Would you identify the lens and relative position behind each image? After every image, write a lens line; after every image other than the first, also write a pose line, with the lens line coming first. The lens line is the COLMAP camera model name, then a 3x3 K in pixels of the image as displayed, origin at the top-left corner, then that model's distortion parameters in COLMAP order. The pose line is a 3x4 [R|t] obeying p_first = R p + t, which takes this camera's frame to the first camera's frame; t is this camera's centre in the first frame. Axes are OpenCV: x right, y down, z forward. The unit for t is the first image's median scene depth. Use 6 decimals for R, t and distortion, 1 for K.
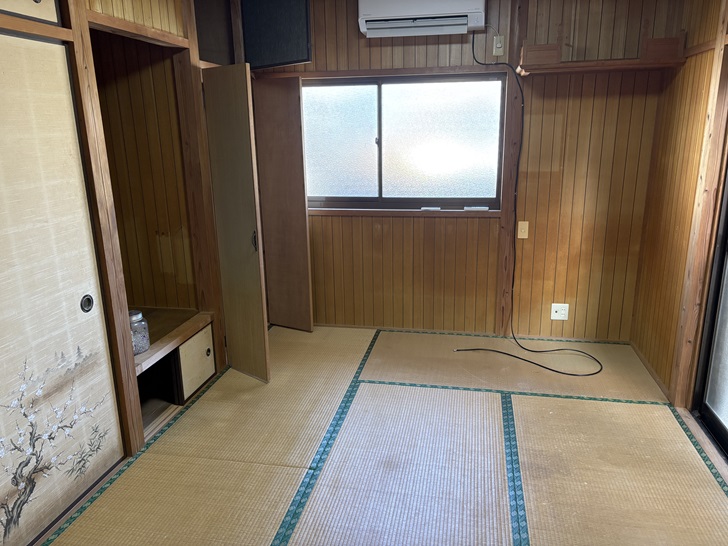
lens RADIAL K [[550.4, 0, 363.9], [0, 550.4, 270.3], [0, 0, 1]] dist [0.068430, -0.068300]
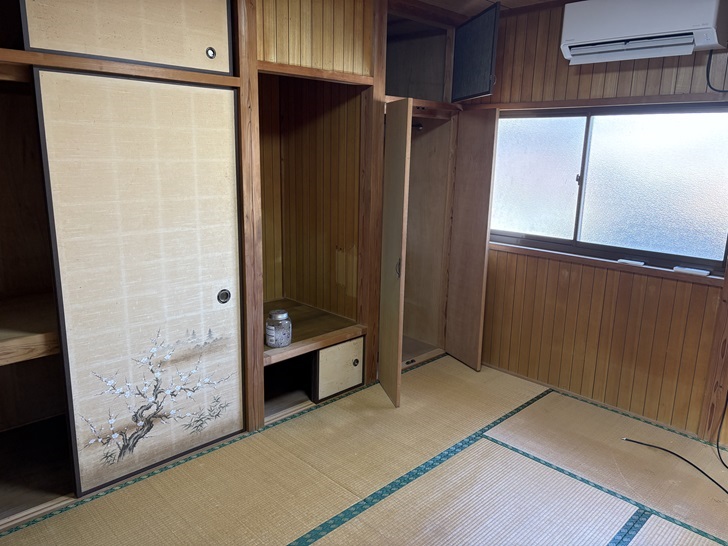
lens RADIAL K [[550.4, 0, 363.9], [0, 550.4, 270.3], [0, 0, 1]] dist [0.068430, -0.068300]
pose [[0.825277, 0.157504, -0.542320, 0.306070], [-0.176886, 0.984091, 0.016629, -0.053524], [0.536311, 0.082205, 0.840007, 0.101194]]
